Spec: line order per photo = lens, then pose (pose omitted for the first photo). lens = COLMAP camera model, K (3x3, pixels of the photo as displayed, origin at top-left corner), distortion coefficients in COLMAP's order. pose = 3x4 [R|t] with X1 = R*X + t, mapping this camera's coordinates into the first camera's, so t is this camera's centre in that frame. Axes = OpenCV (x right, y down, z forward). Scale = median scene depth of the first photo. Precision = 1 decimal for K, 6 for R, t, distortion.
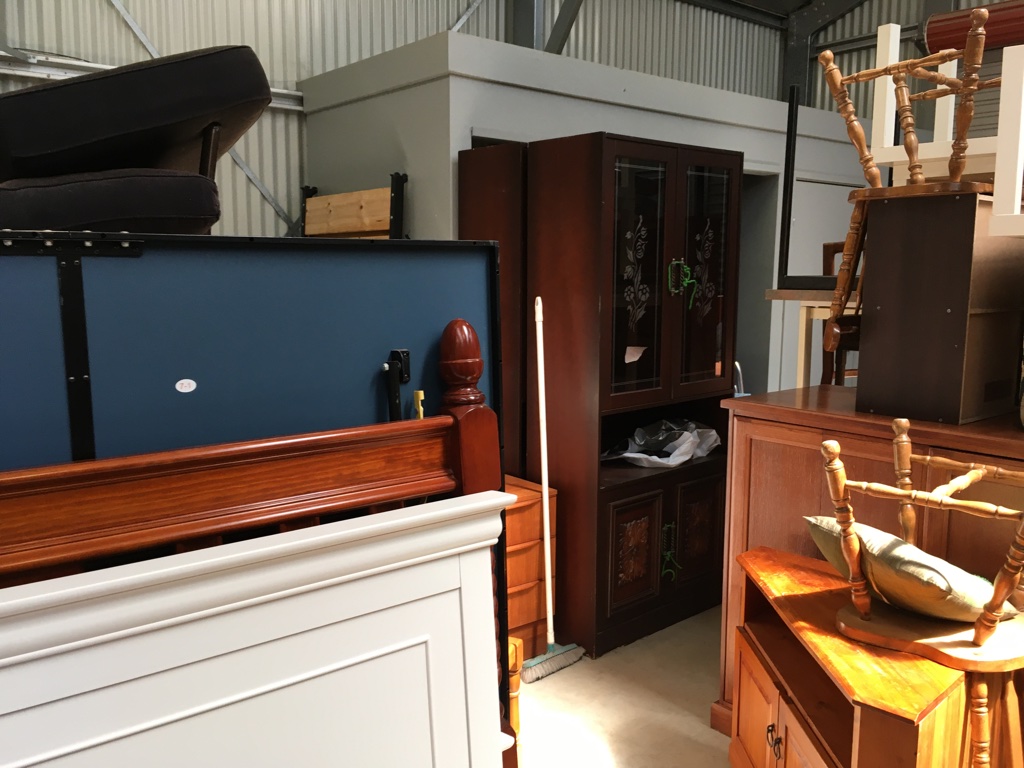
lens RADIAL K [[896.8, 0, 512.0], [0, 896.8, 384.0], [0, 0, 1]] dist [0.048503, -0.097235]
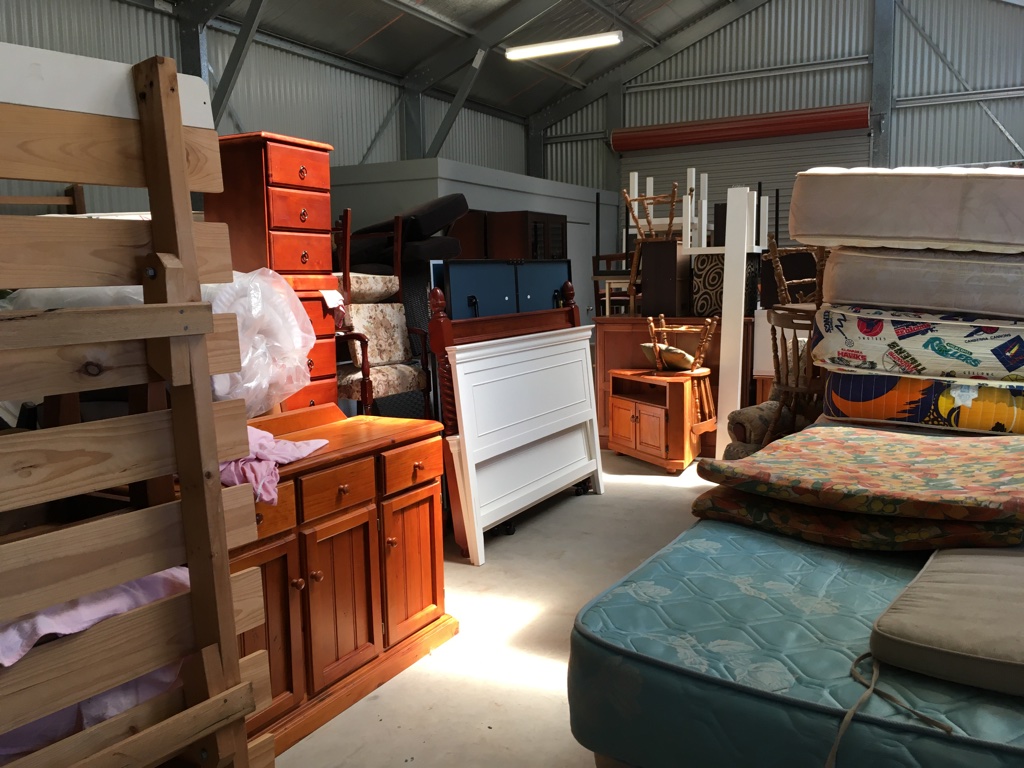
lens RADIAL K [[896.8, 0, 512.0], [0, 896.8, 384.0], [0, 0, 1]] dist [0.048503, -0.097235]
pose [[0.924683, -0.065865, 0.374998, -1.369570], [0.068780, 0.997616, 0.005622, 0.254079], [-0.374474, 0.020594, 0.927009, -1.870618]]
